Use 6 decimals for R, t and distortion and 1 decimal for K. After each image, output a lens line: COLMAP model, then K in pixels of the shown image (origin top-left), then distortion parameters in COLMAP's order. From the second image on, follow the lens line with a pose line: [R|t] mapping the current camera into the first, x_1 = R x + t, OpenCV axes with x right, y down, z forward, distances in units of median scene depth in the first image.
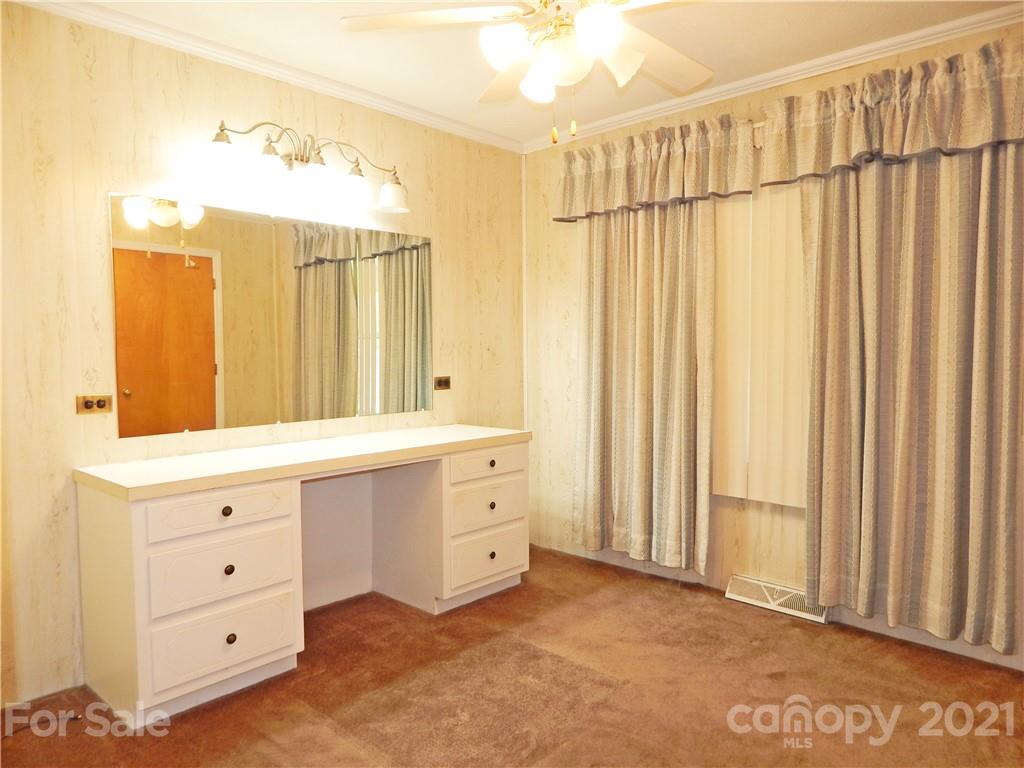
lens RADIAL K [[685.5, 0, 521.1], [0, 685.5, 385.6], [0, 0, 1]] dist [0.006735, 0.000104]
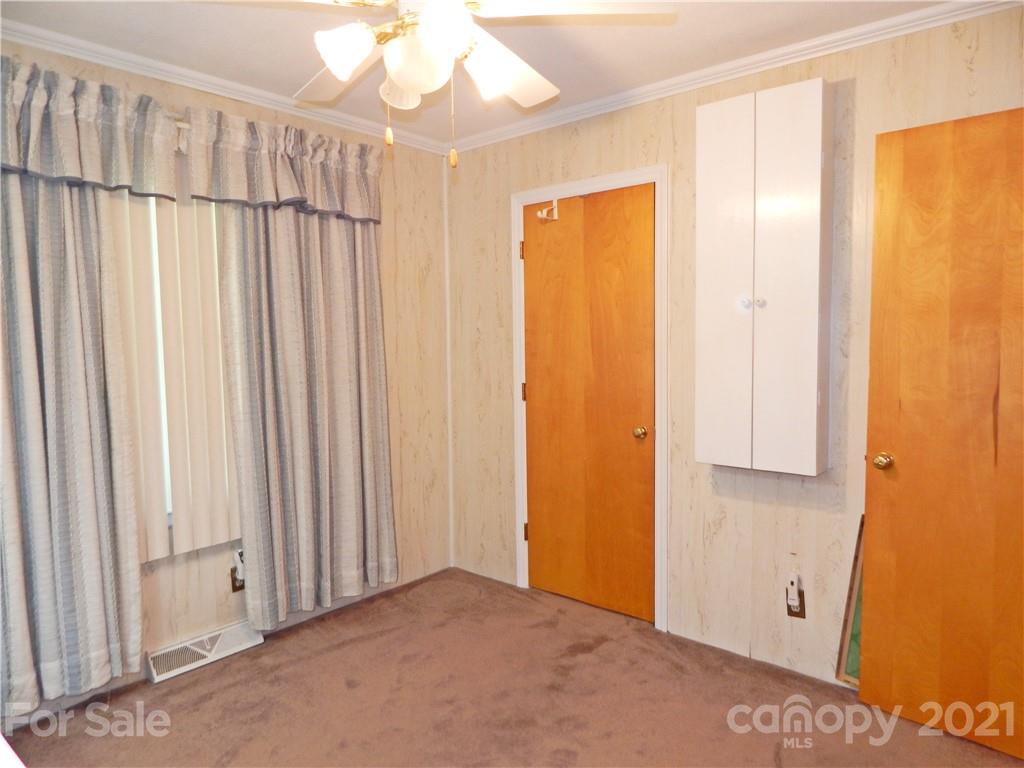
lens RADIAL K [[685.5, 0, 521.1], [0, 685.5, 385.6], [0, 0, 1]] dist [0.006735, 0.000104]
pose [[-0.045021, -0.080812, 0.995712, -0.547713], [0.061799, 0.994588, 0.083515, -0.094286], [-0.997073, 0.065294, -0.039783, 0.606301]]
